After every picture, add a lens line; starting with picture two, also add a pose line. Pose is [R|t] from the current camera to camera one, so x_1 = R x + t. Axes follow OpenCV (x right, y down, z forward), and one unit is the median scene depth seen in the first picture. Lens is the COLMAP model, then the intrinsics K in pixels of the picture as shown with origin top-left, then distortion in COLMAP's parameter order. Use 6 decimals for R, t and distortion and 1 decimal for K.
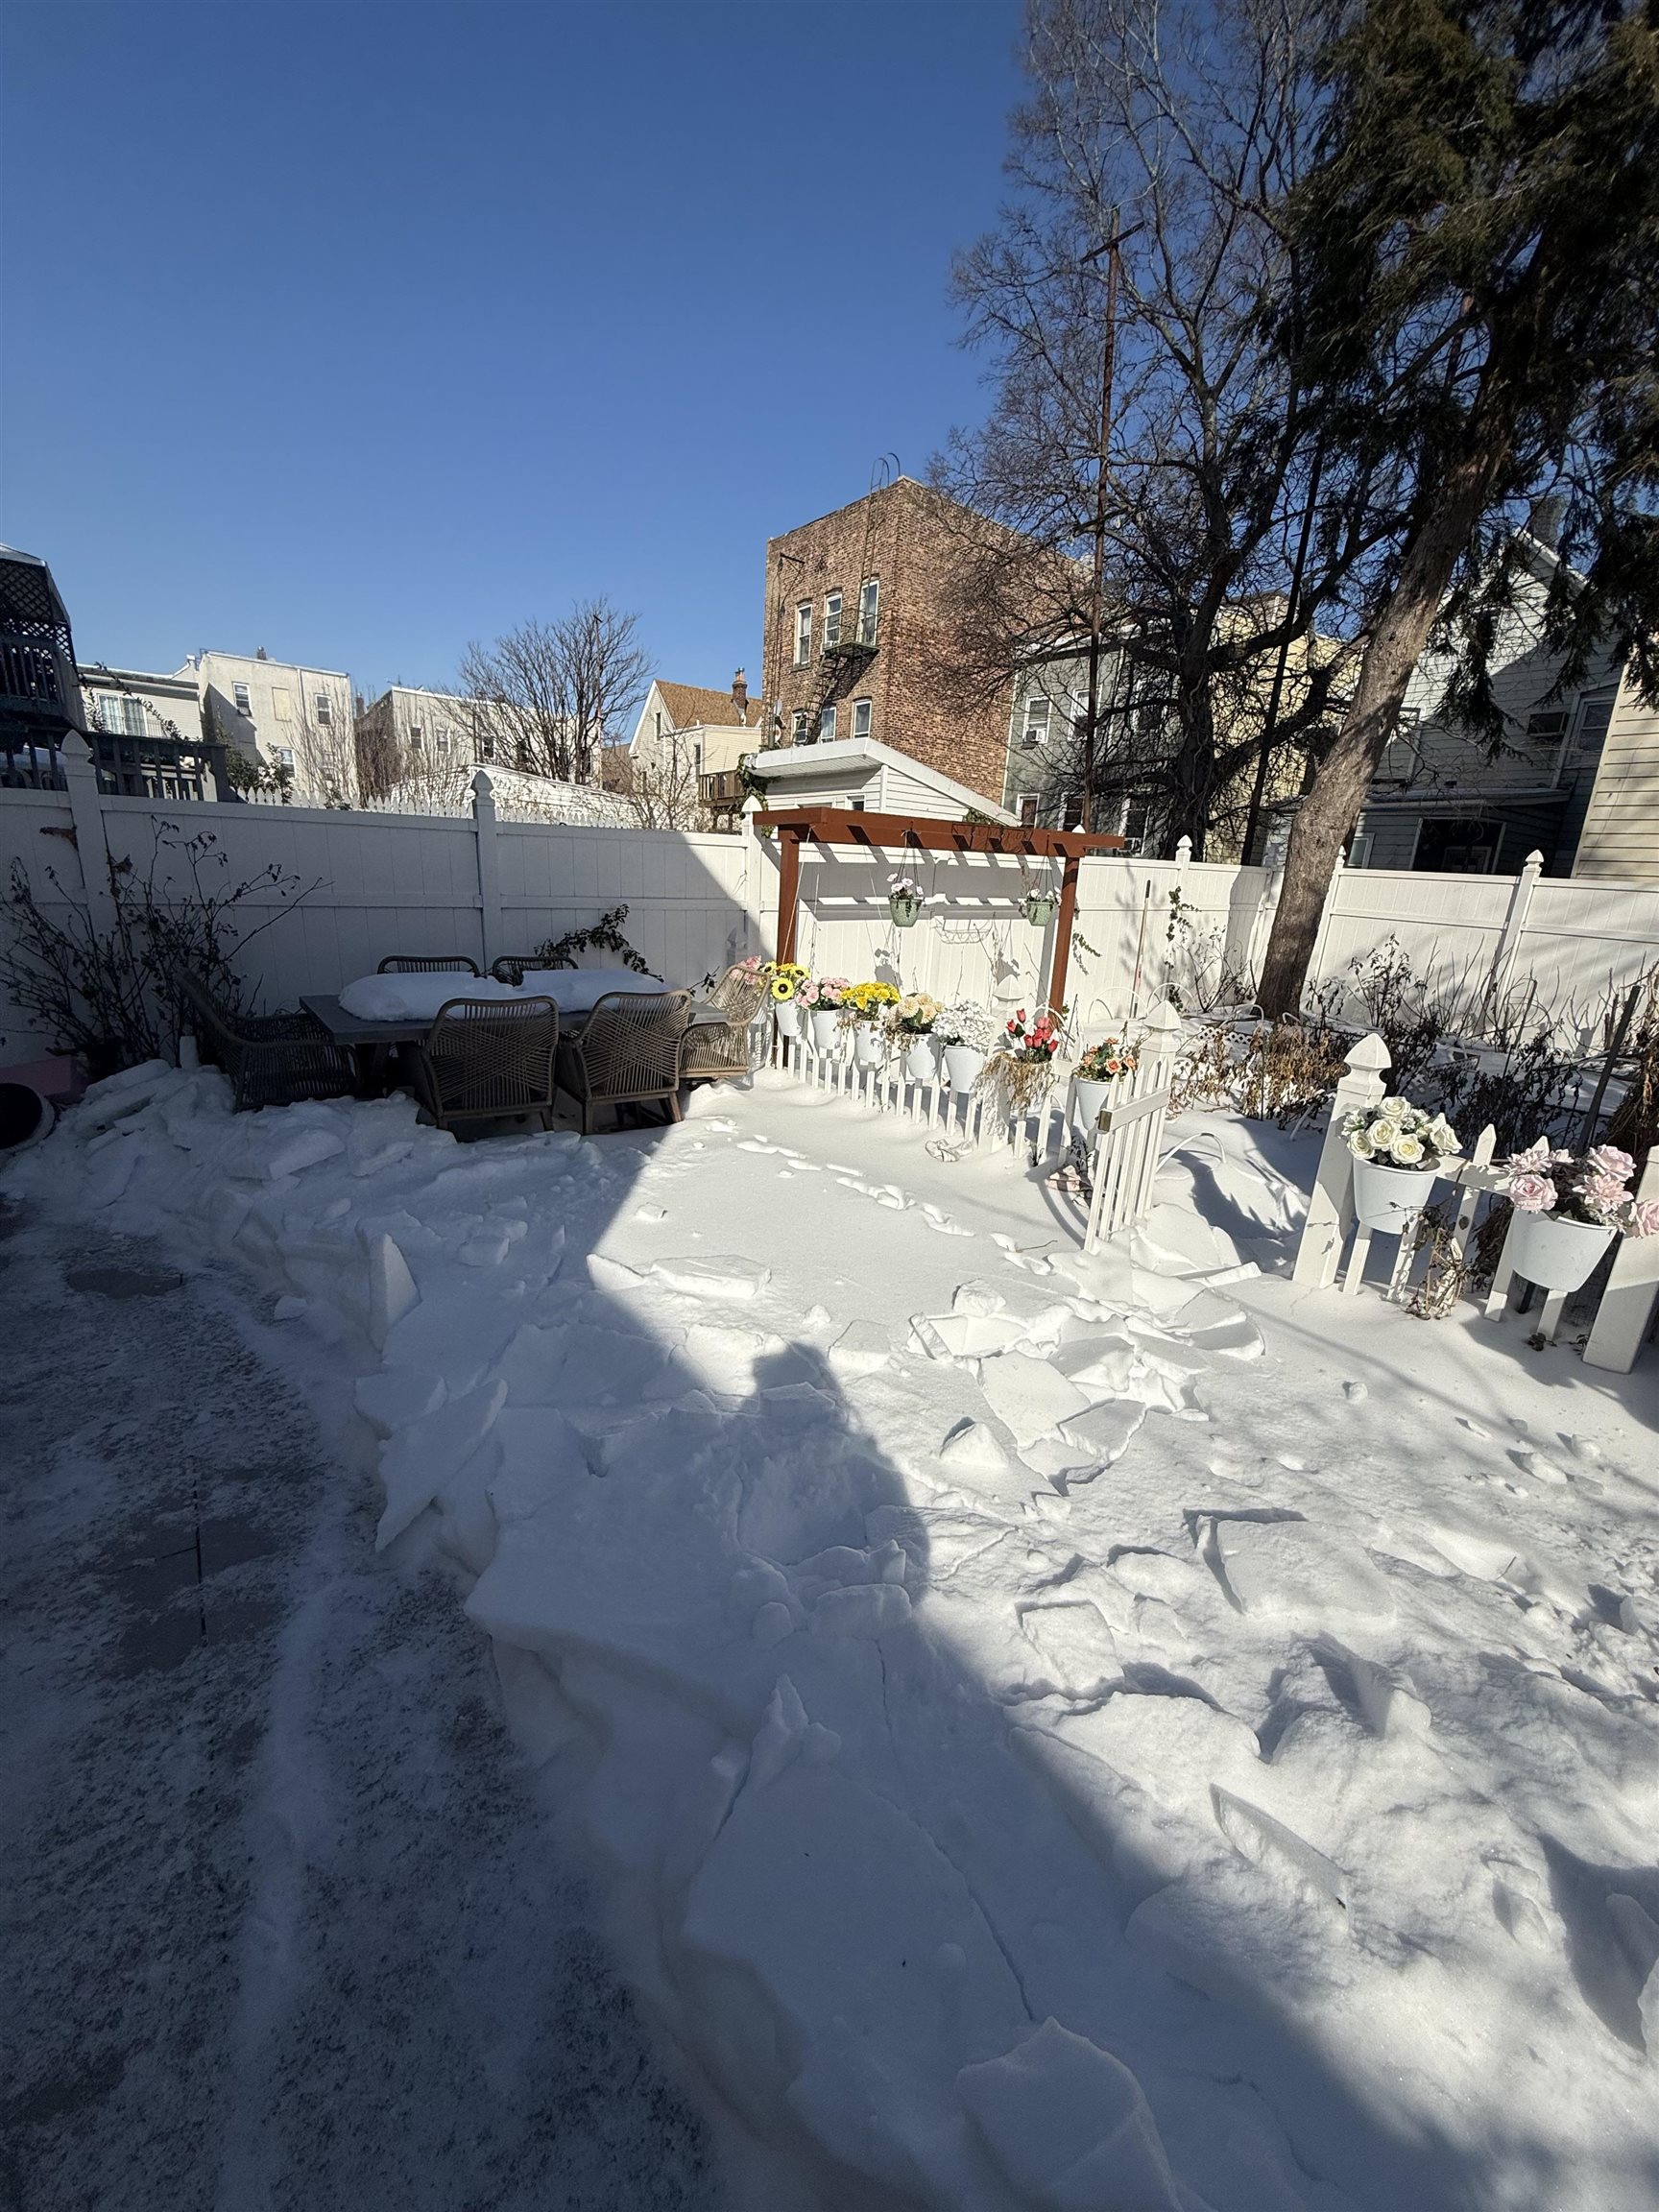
lens RADIAL K [[881.0, 0, 828.8], [0, 881.0, 1100.1], [0, 0, 1]] dist [0.000292, -0.000081]
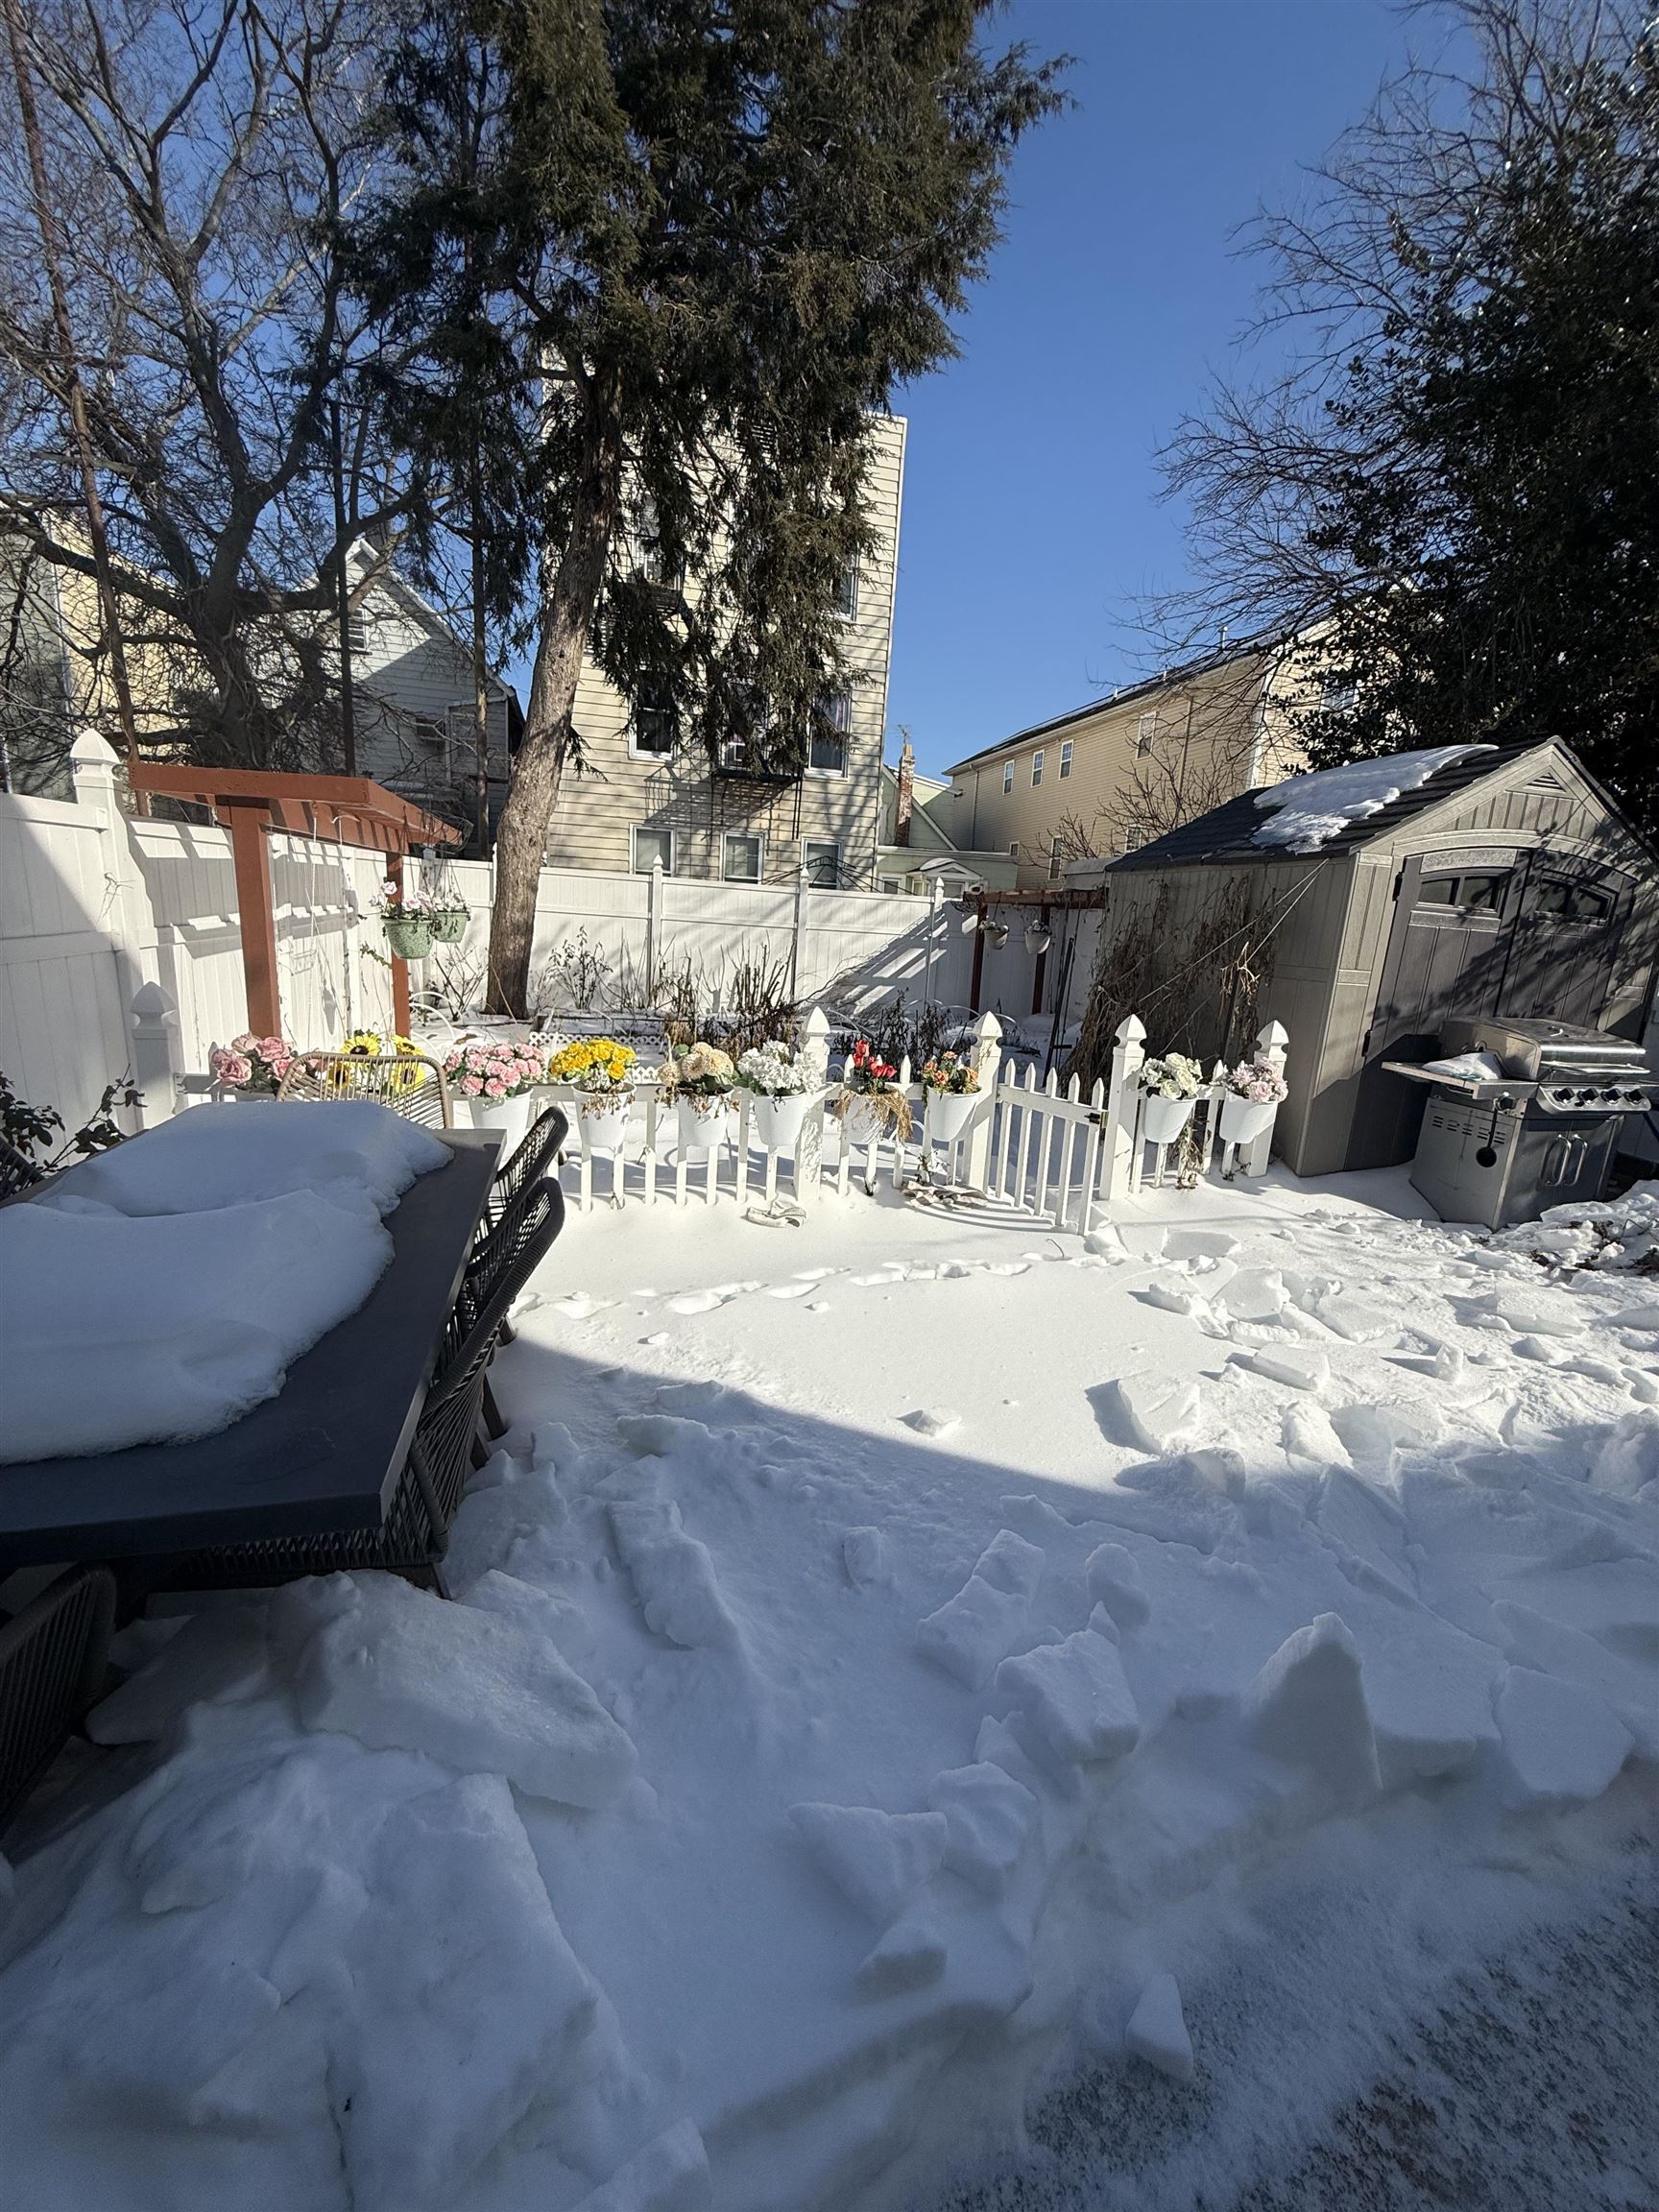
lens RADIAL K [[881.0, 0, 828.8], [0, 881.0, 1101.6], [0, 0, 1]] dist [0.000292, -0.000081]
pose [[0.373627, -0.226992, 0.899376, -0.688995], [0.202009, 0.966235, 0.159946, -0.206144], [-0.905315, 0.121922, 0.406866, 0.672080]]
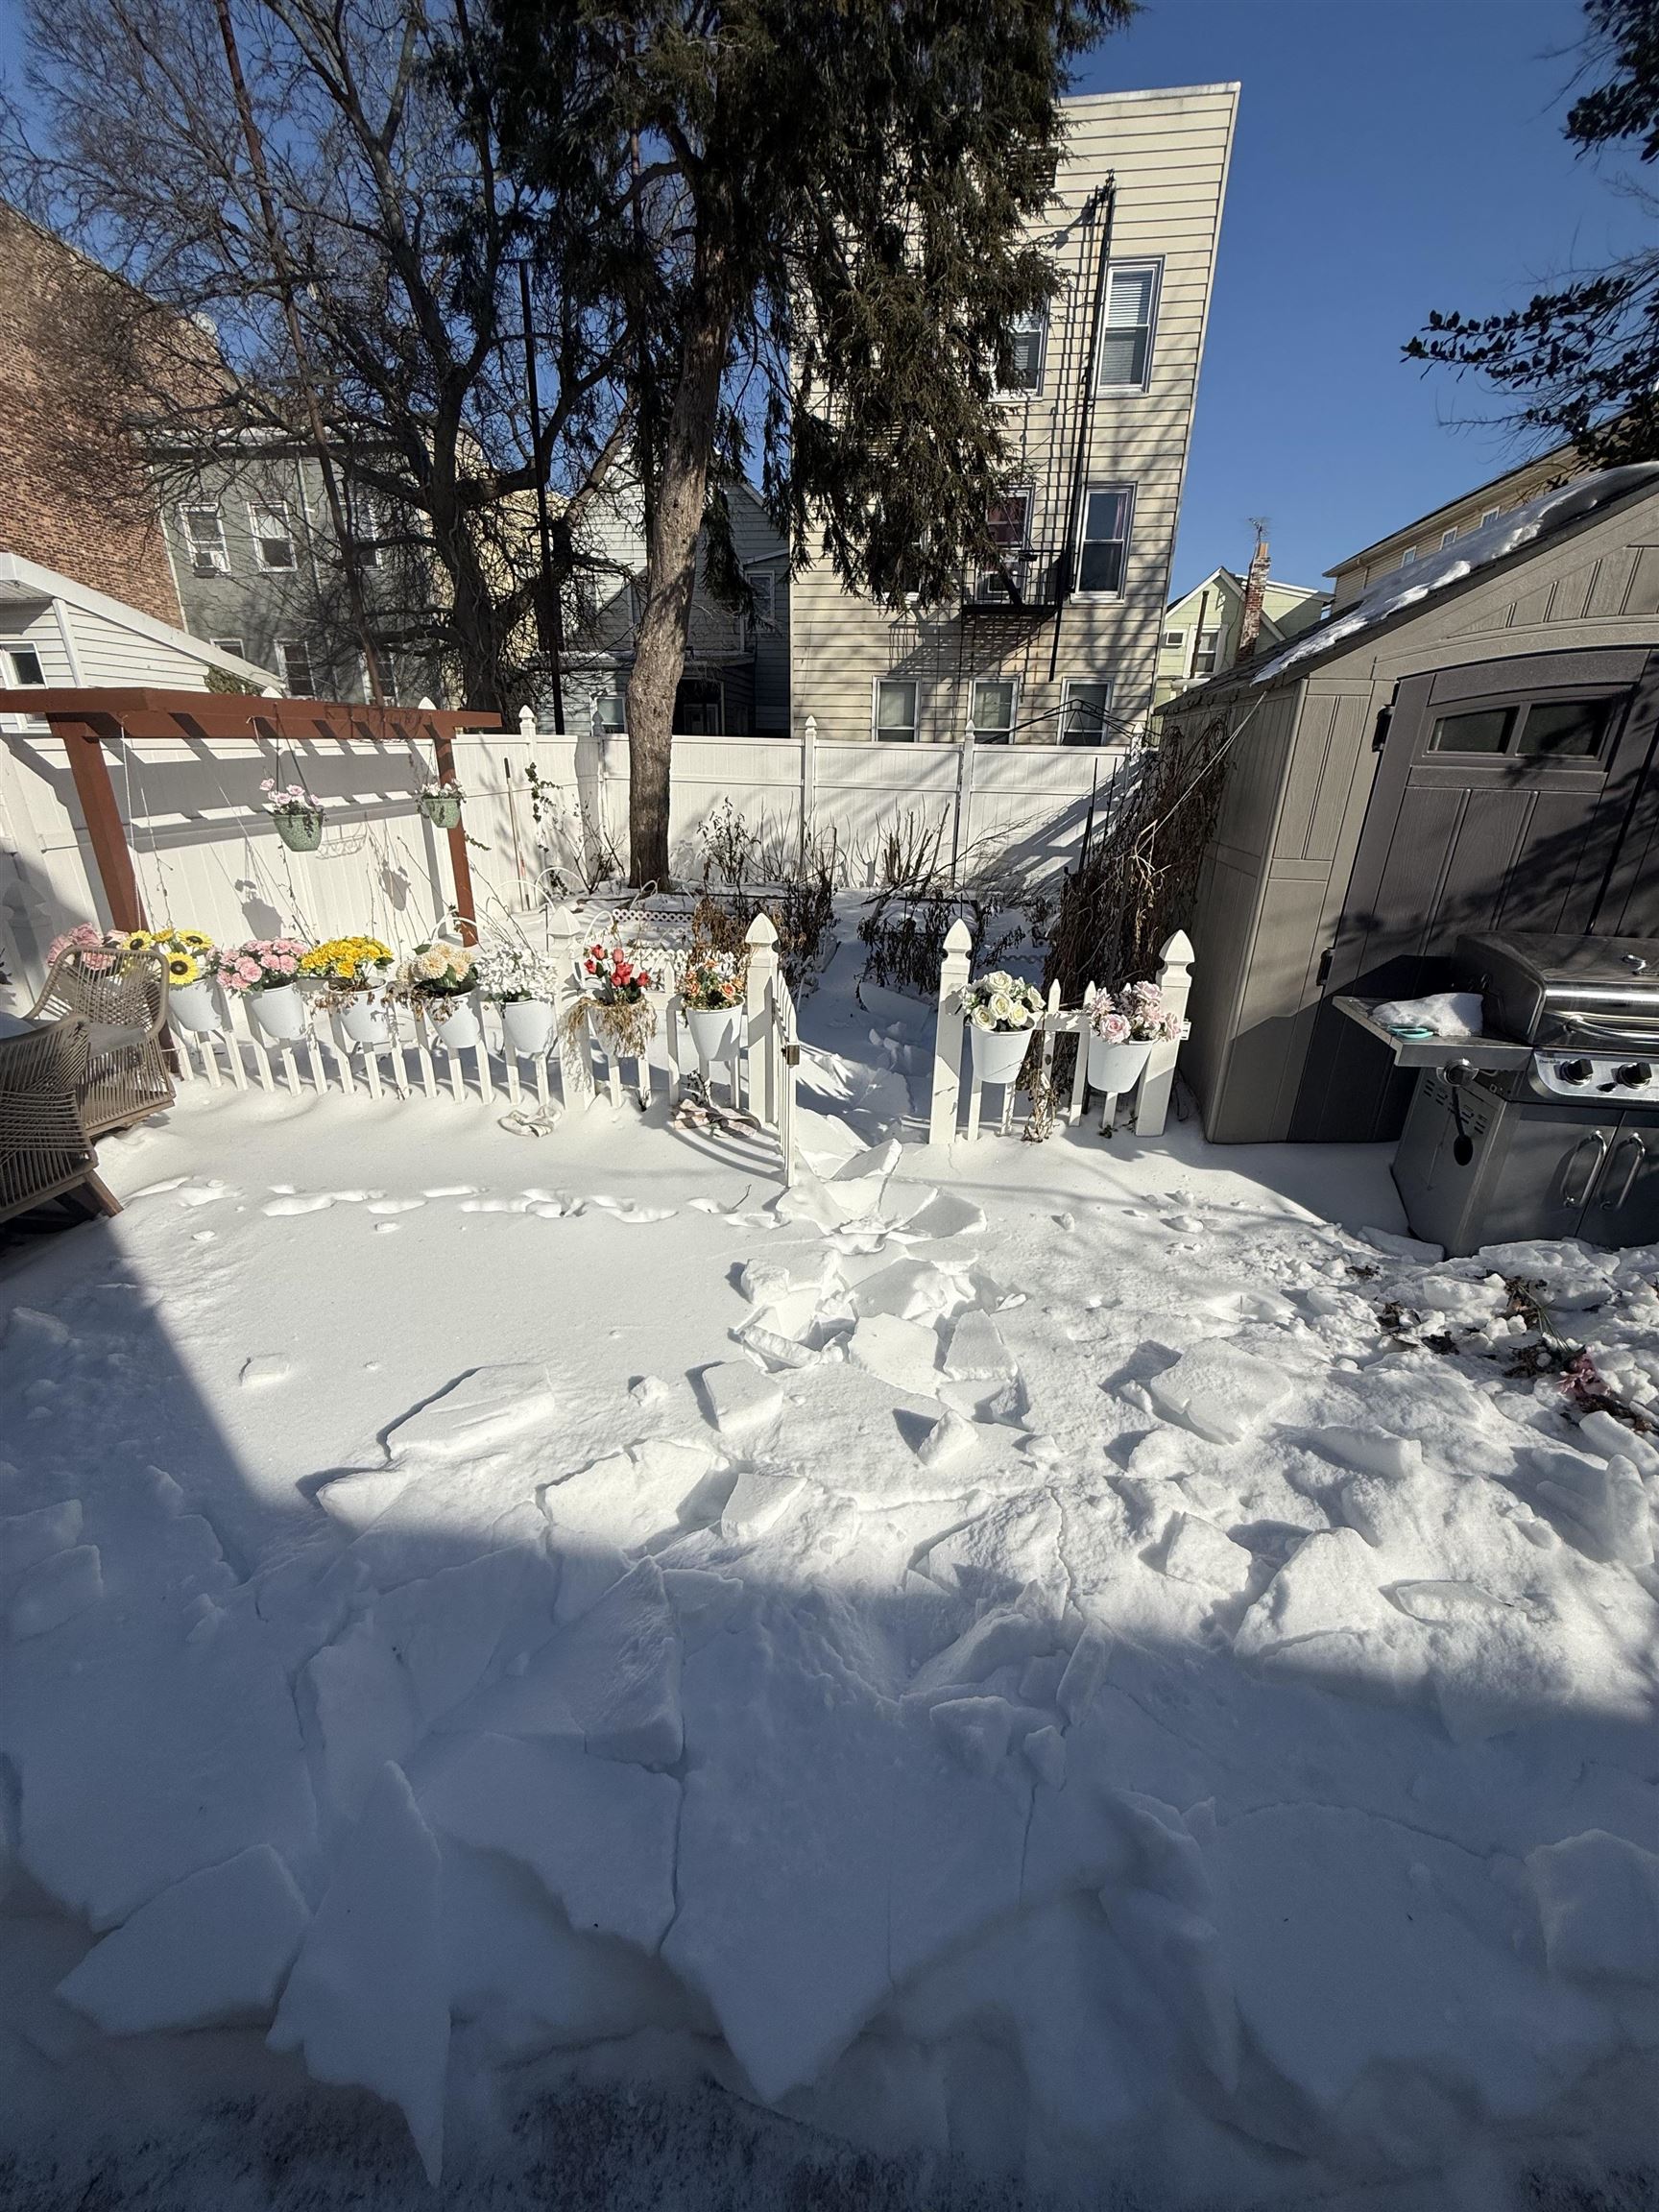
lens RADIAL K [[881.0, 0, 828.8], [0, 881.0, 1101.8], [0, 0, 1]] dist [0.000292, -0.000081]
pose [[0.701188, -0.304196, 0.644826, -0.236385], [0.204991, 0.952241, 0.226310, -0.109532], [-0.682872, -0.026502, 0.730057, 0.209142]]
